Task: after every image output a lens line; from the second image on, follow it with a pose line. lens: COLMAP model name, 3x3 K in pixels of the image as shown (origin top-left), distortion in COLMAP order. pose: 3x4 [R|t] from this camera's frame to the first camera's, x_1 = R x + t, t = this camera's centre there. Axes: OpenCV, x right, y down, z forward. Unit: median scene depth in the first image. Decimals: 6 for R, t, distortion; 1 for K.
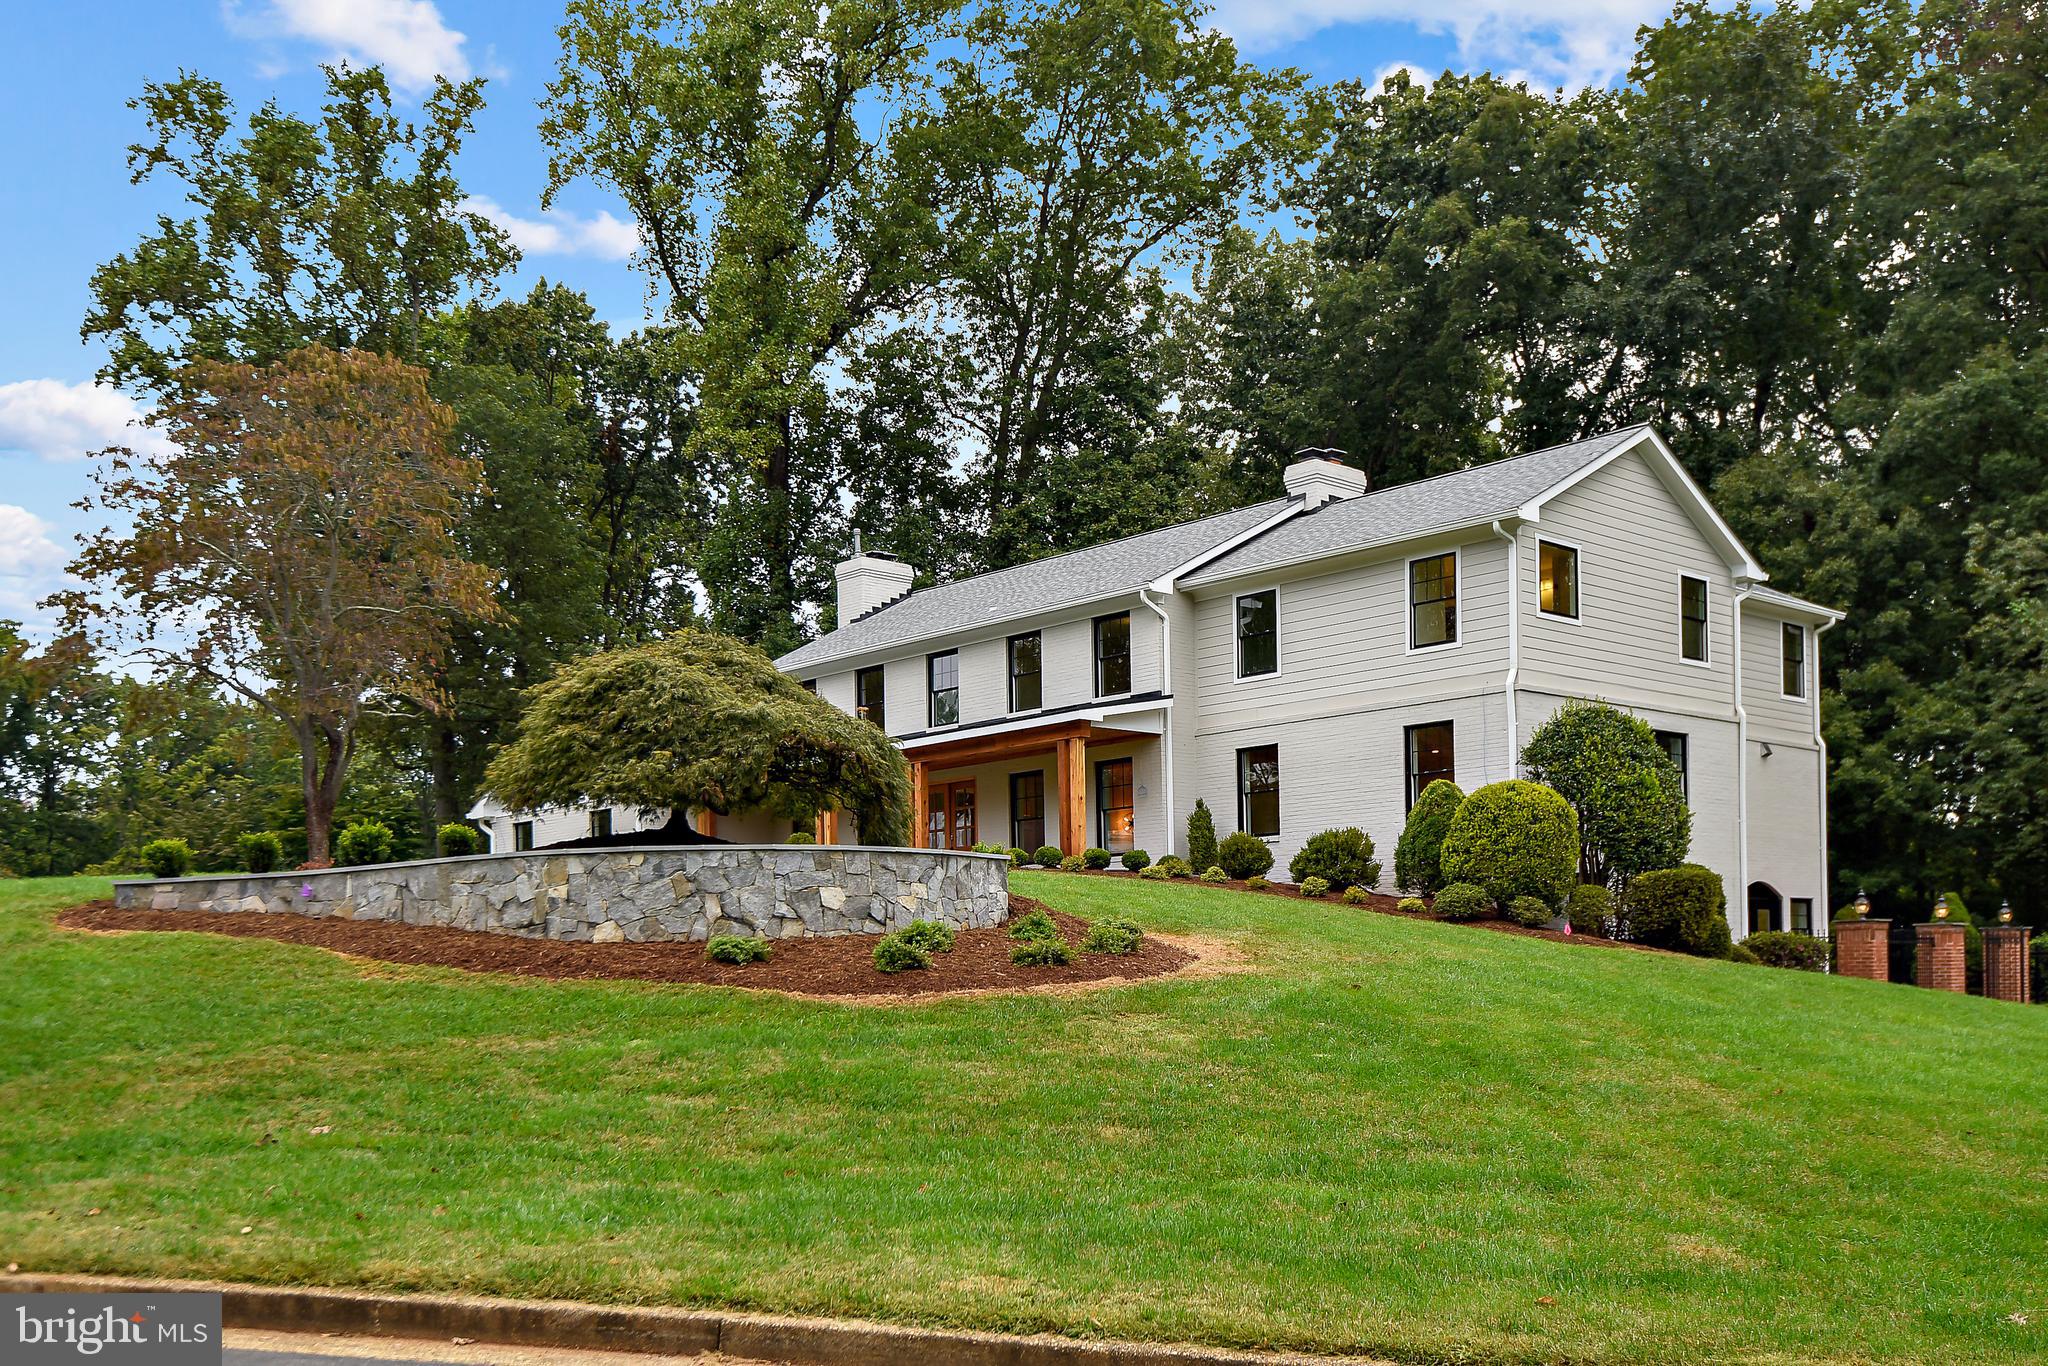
lens RADIAL K [[1890.9, 0, 1047.8], [0, 1890.9, 891.1], [0, 0, 1]] dist [0.026950, -0.009364]
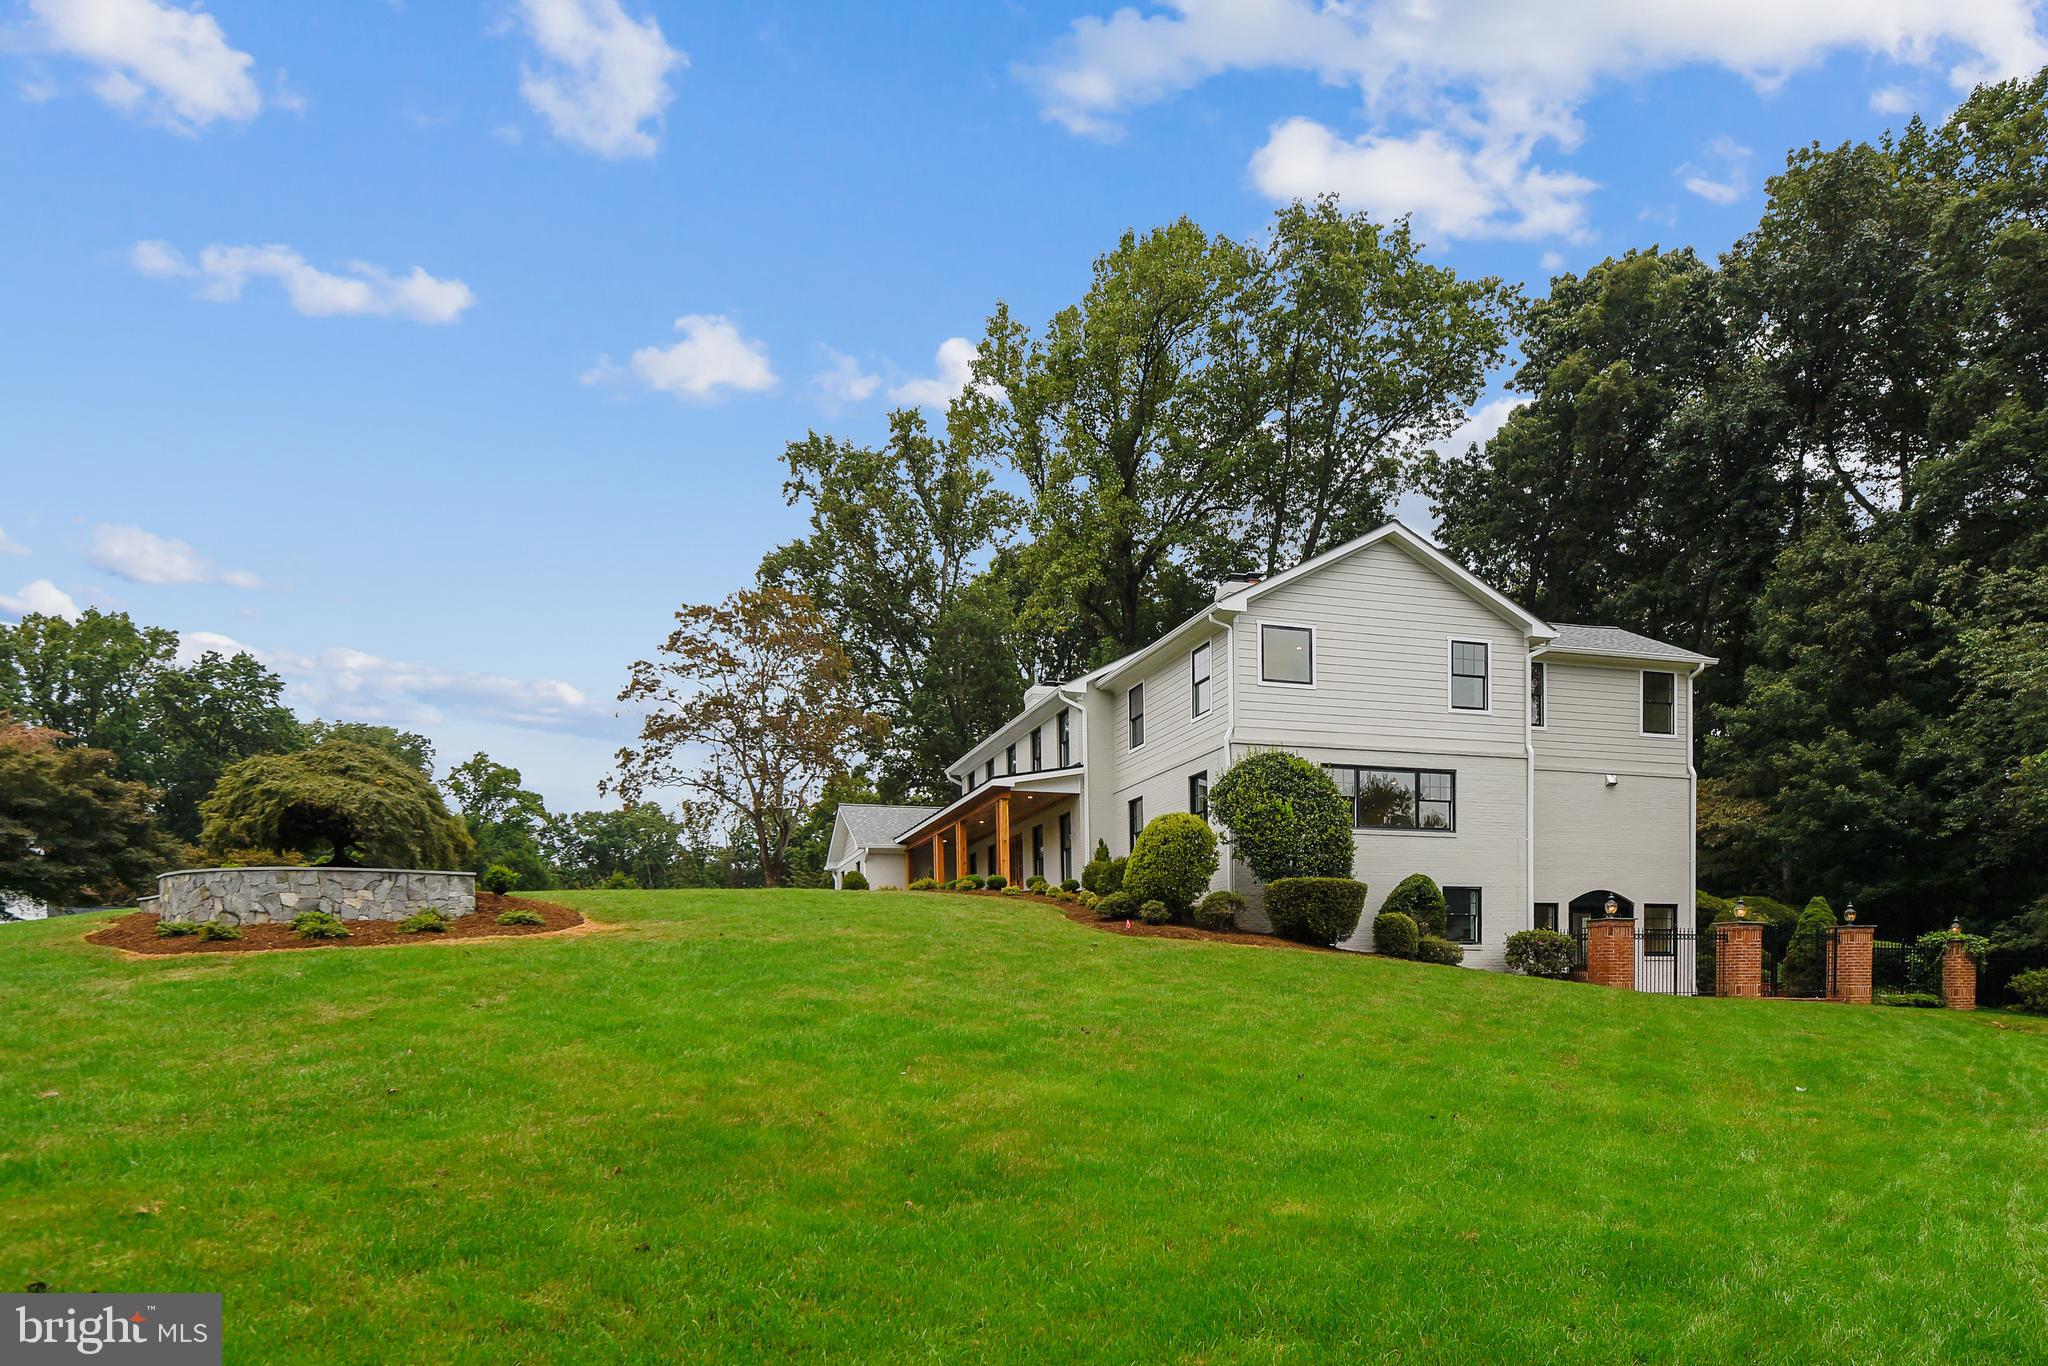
lens RADIAL K [[1238.7, 0, 1034.0], [0, 1238.7, 992.7], [0, 0, 1]] dist [0.009516, -0.014778]
pose [[0.904619, 0.013434, -0.426009, 0.405988], [0.010600, 0.998485, 0.053995, 0.014463], [0.426089, -0.053361, 0.903106, 0.135054]]
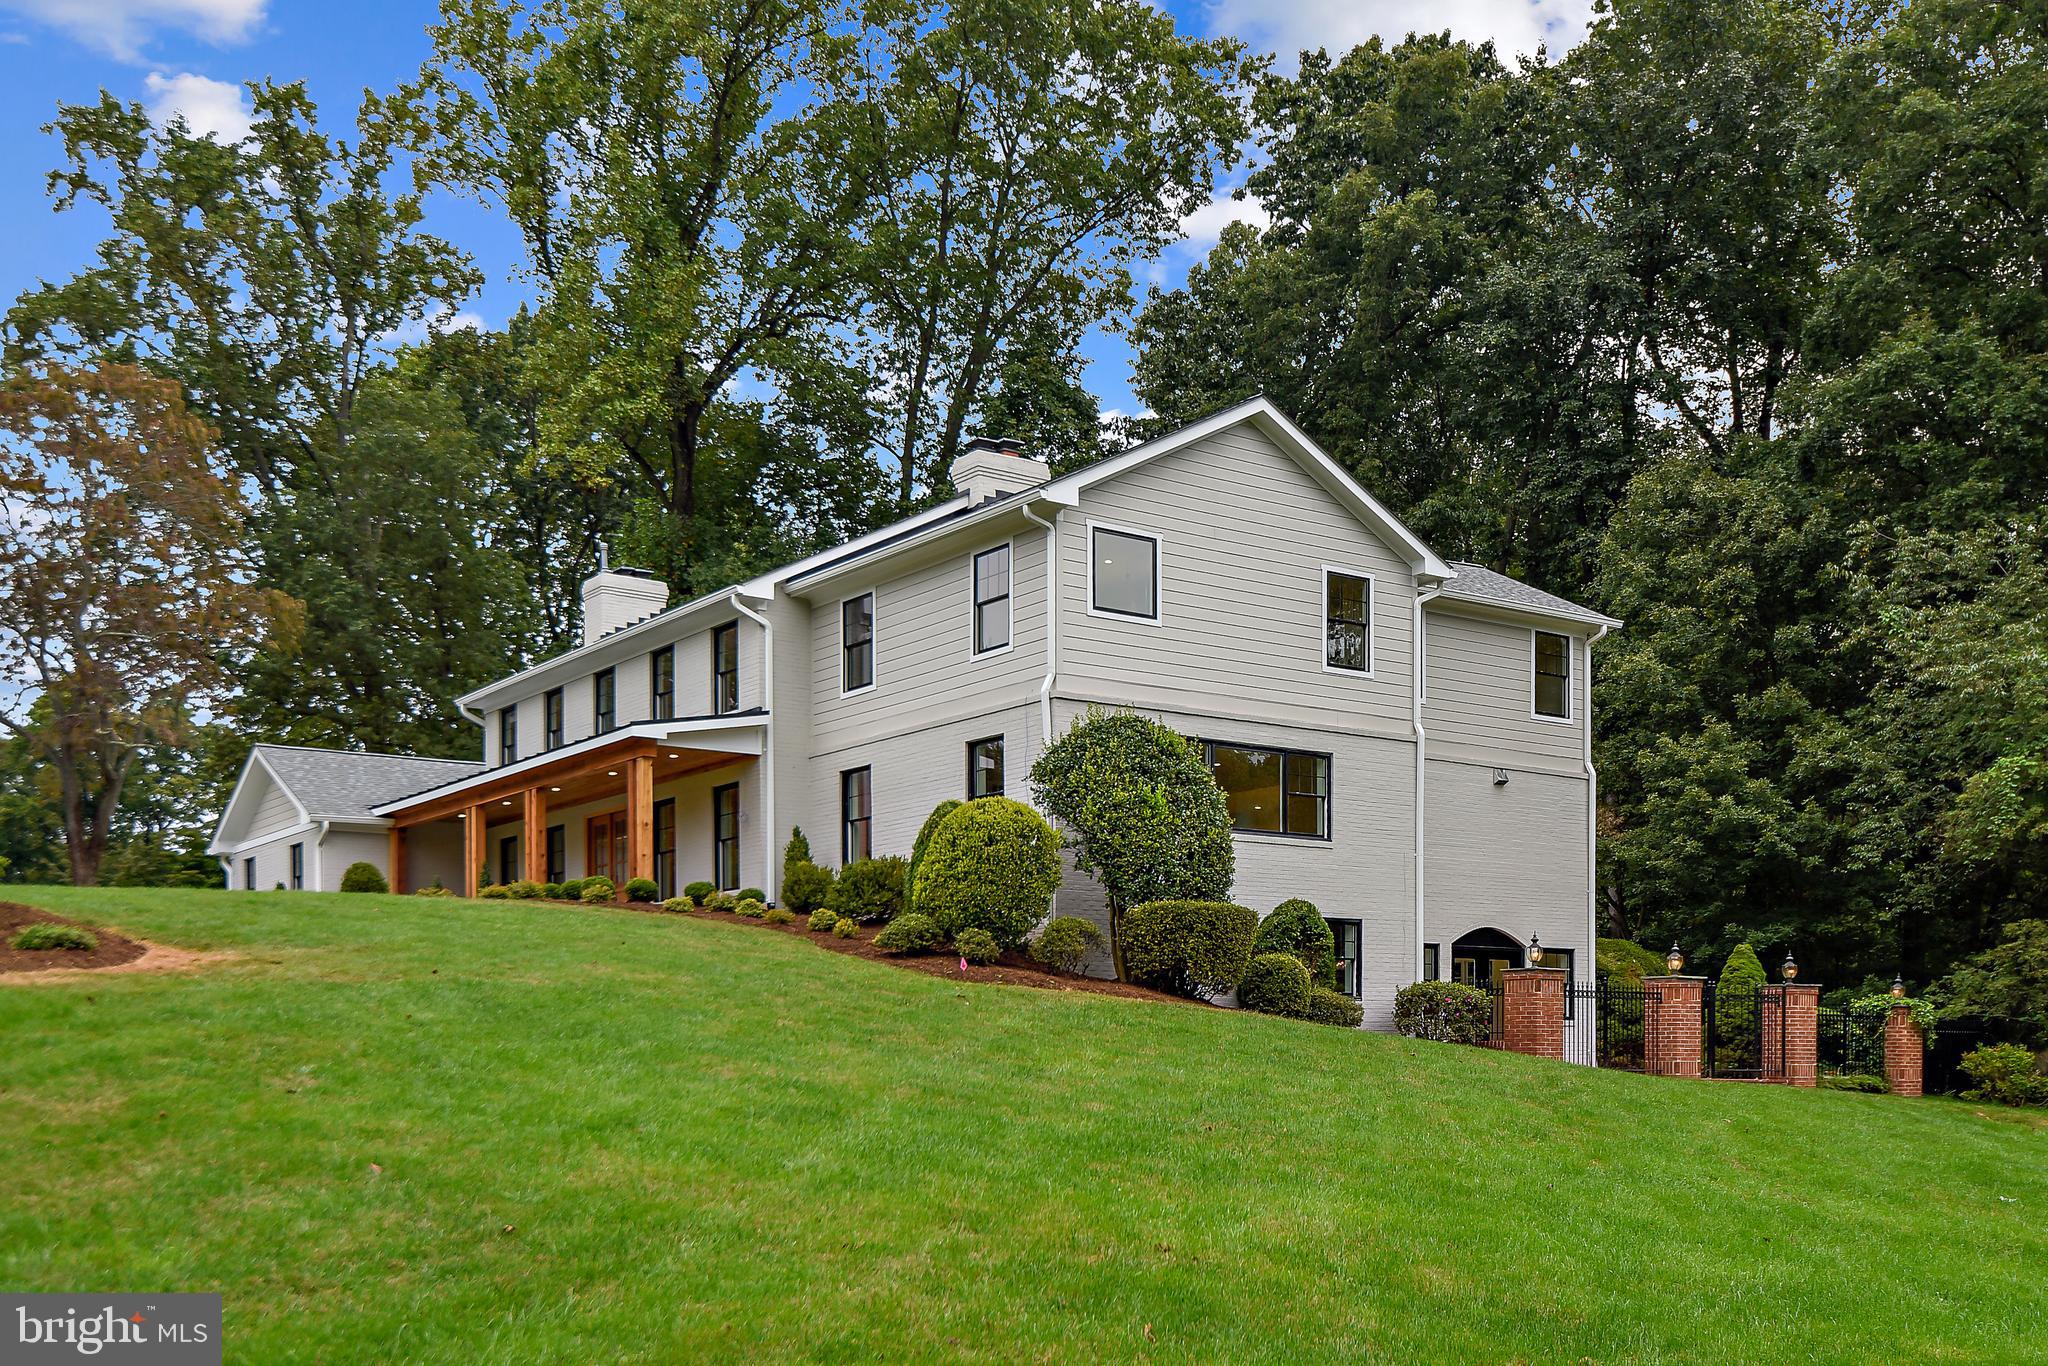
lens RADIAL K [[1990.8, 0, 1021.0], [0, 1990.8, 982.9], [0, 0, 1]] dist [0.031825, -0.007330]
pose [[0.992606, 0.012901, -0.120695, 0.286878], [-0.011566, 0.999864, 0.011751, 0.012605], [0.120830, -0.010268, 0.992620, 0.066169]]
